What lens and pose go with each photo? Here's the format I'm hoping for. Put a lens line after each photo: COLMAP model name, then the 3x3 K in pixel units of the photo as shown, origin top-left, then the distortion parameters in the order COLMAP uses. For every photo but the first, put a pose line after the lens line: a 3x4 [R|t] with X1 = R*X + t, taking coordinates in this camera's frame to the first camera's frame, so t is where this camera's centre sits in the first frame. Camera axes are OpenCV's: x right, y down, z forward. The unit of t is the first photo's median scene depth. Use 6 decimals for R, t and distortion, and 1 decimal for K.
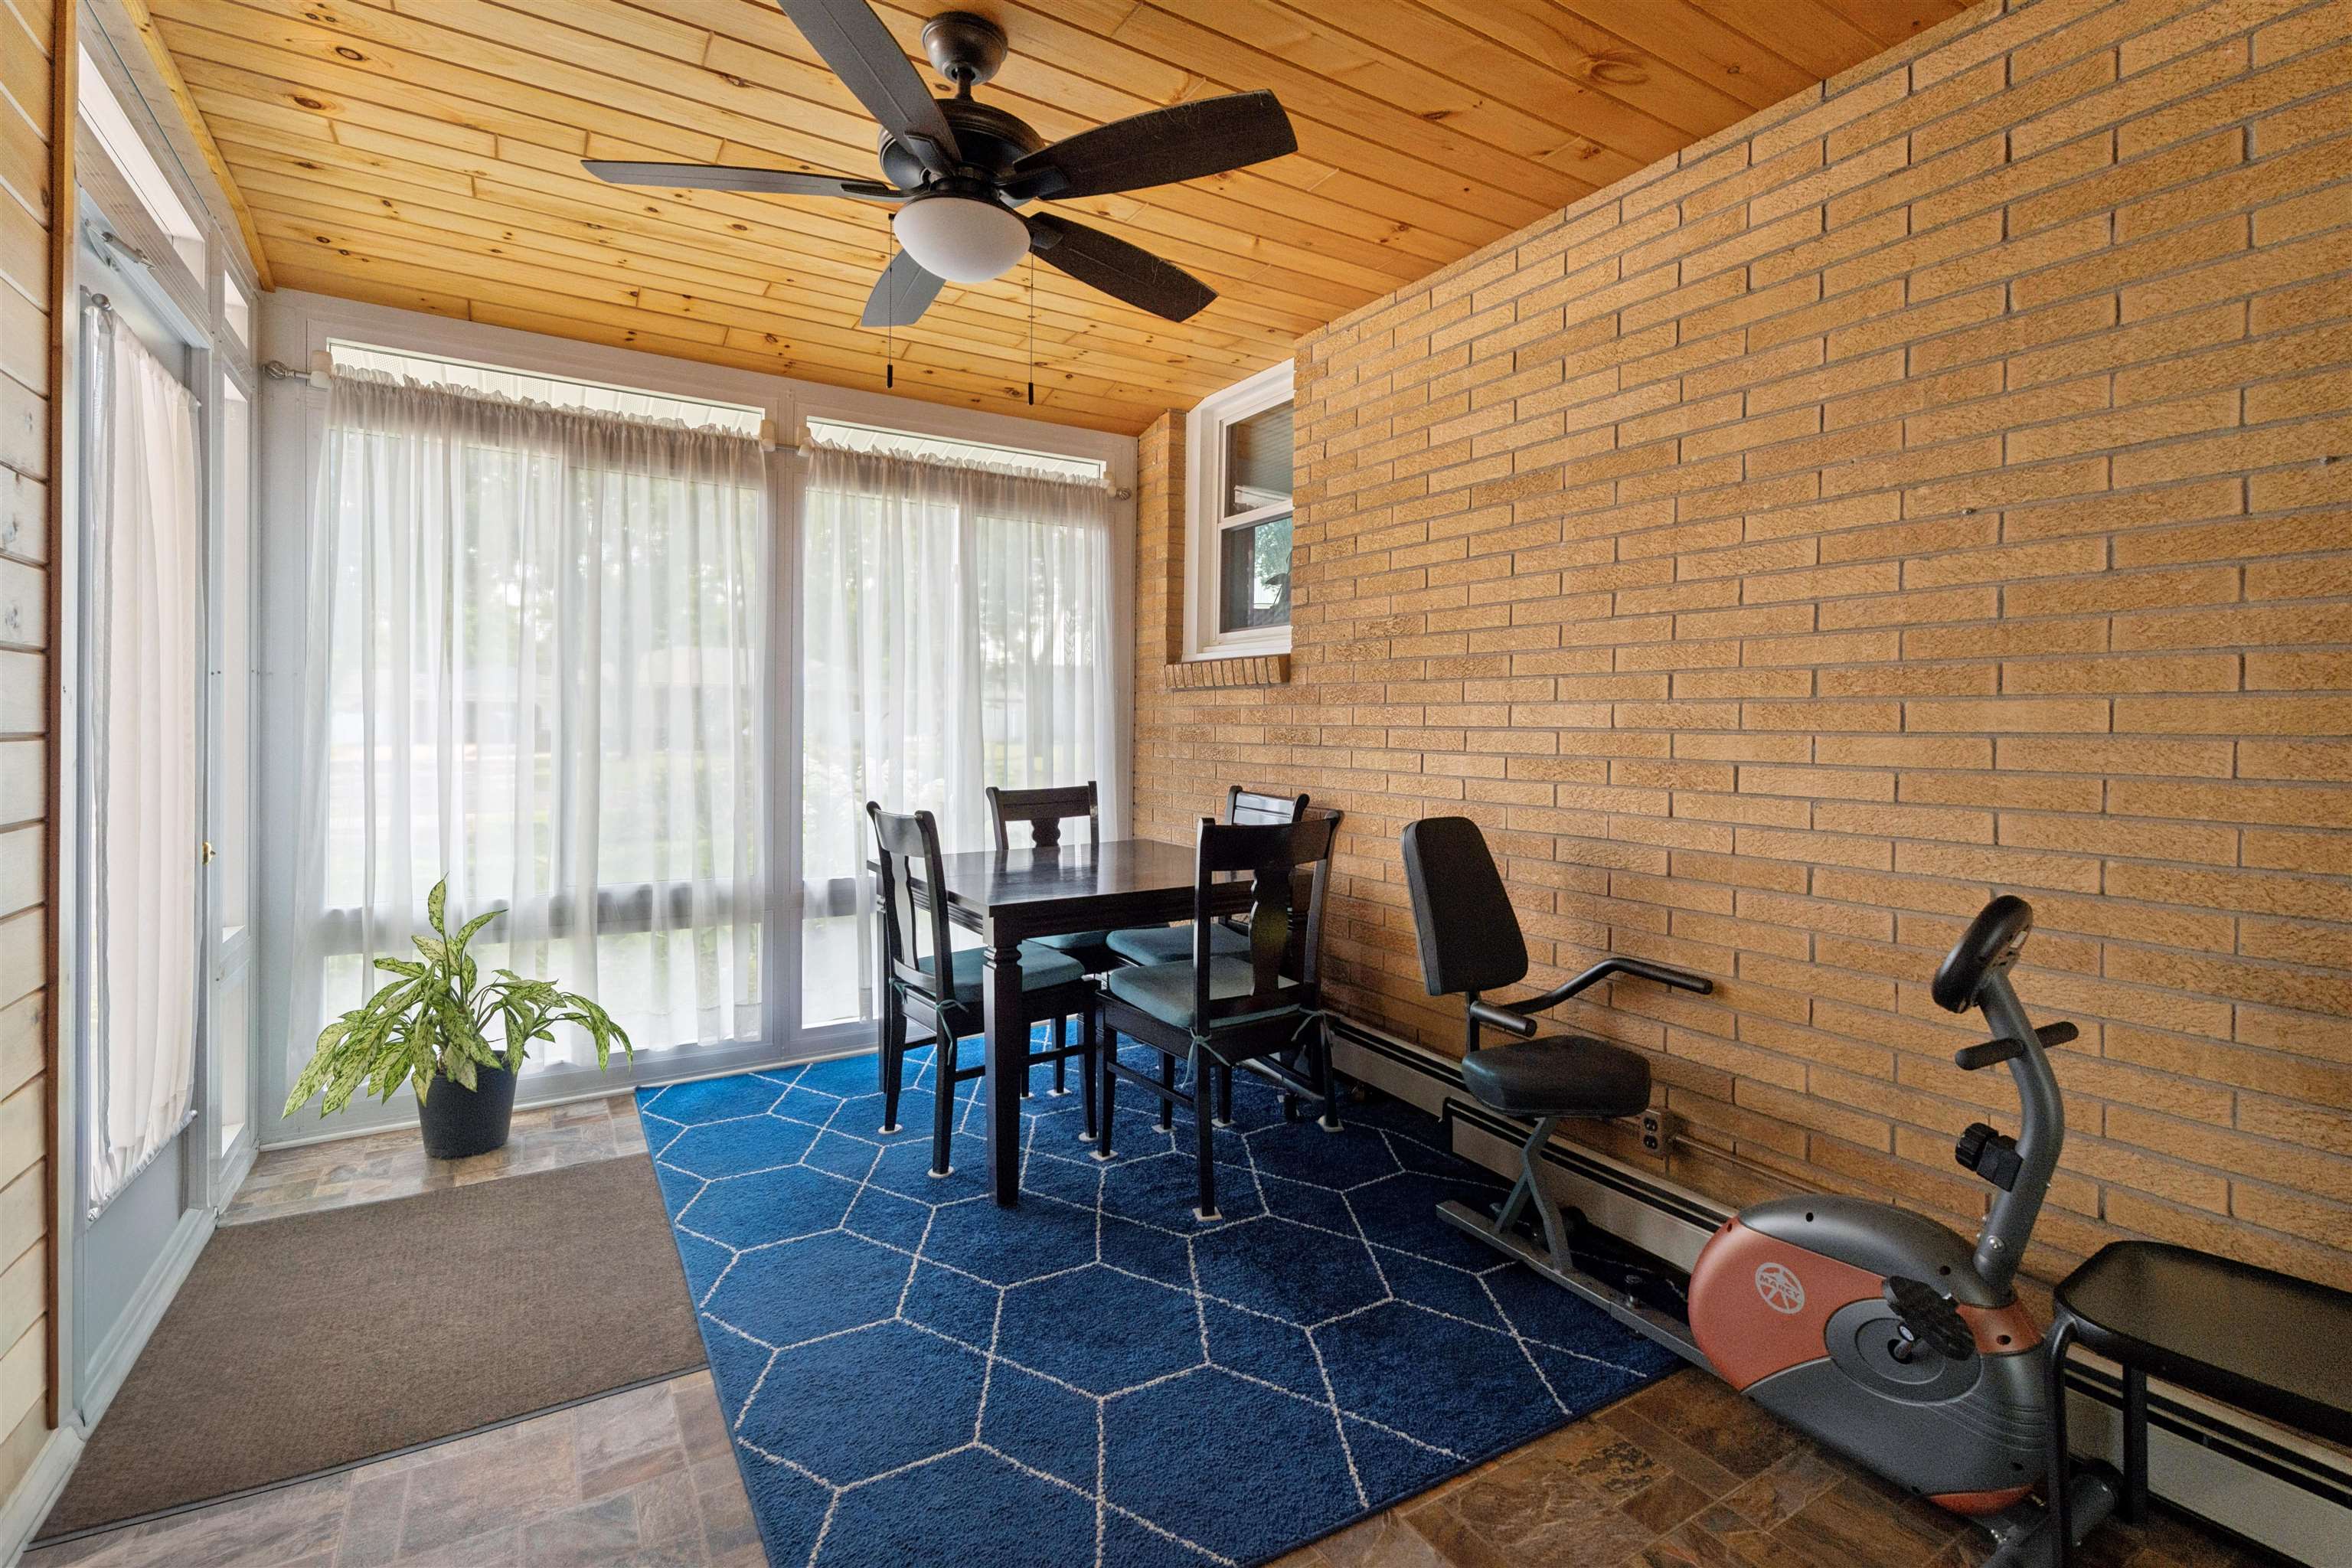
lens RADIAL K [[1075.1, 0, 1183.4], [0, 1075.1, 739.6], [0, 0, 1]] dist [0.000931, 0.001073]
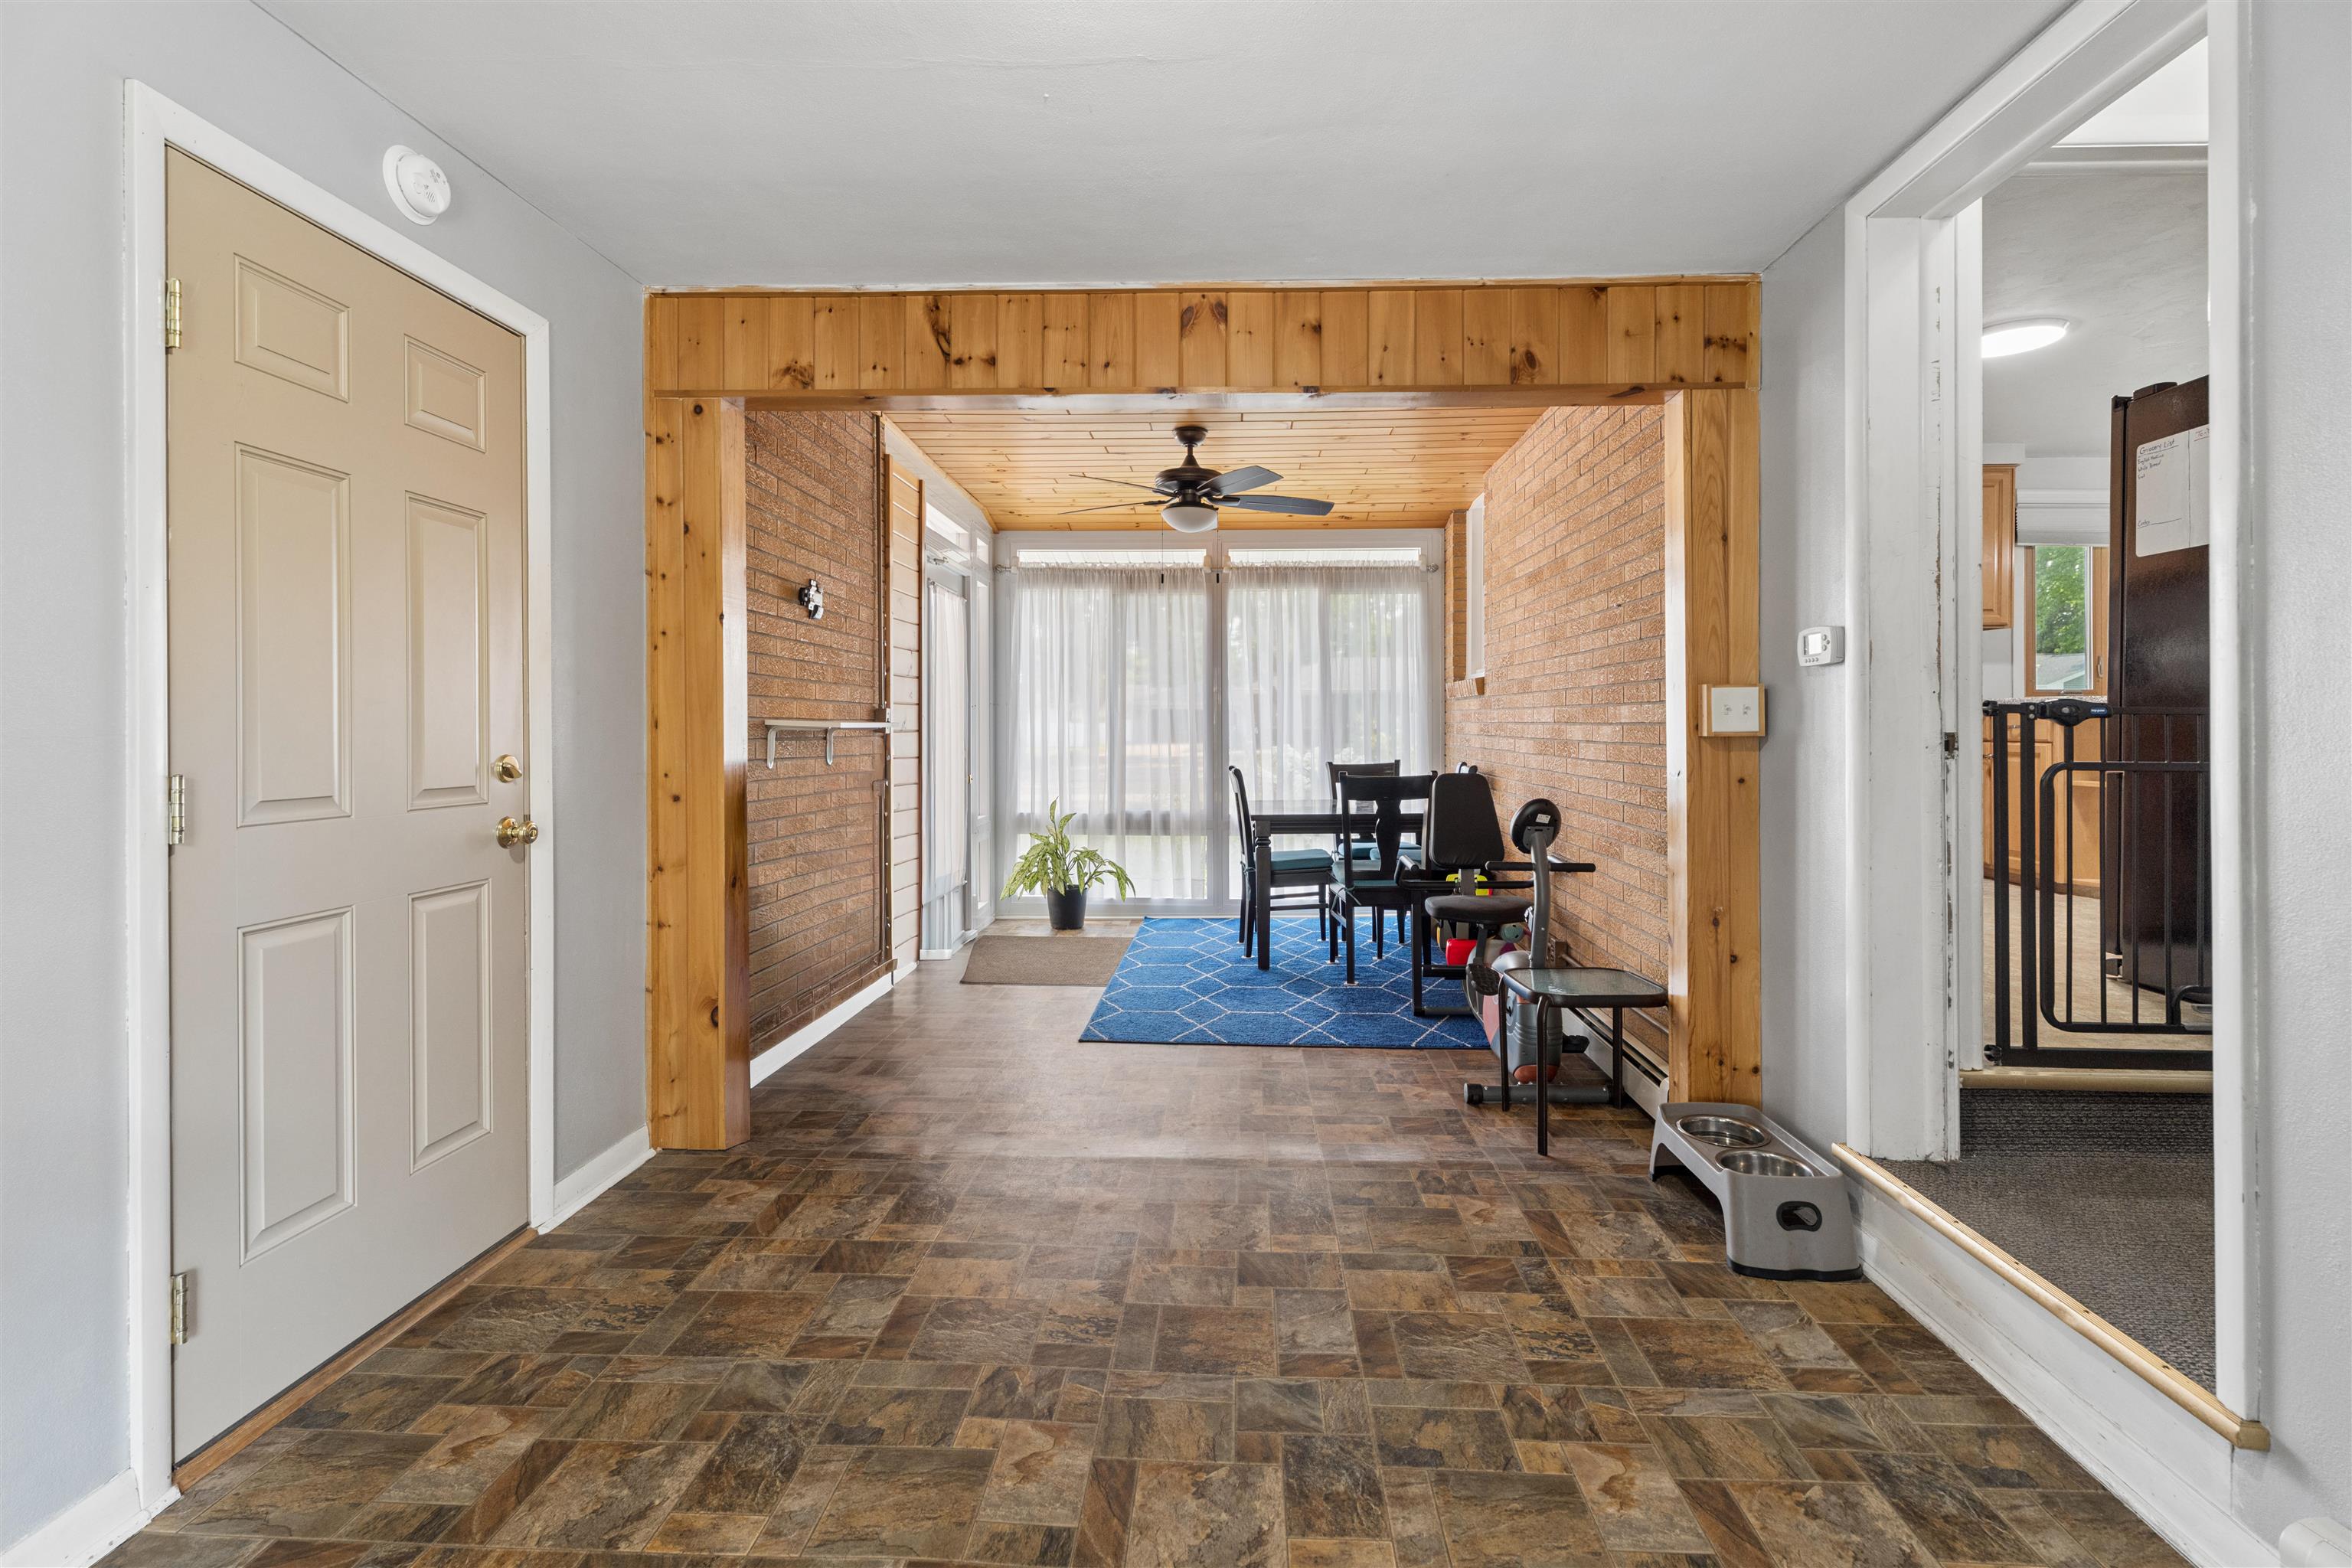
lens RADIAL K [[1075.1, 0, 1174.1], [0, 1075.1, 718.1], [0, 0, 1]] dist [0.000931, 0.001073]
pose [[0.813878, -0.007913, -0.580983, 0.645388], [0.002561, 0.999946, -0.010031, -0.007915], [0.581031, 0.006676, 0.813854, -0.522266]]
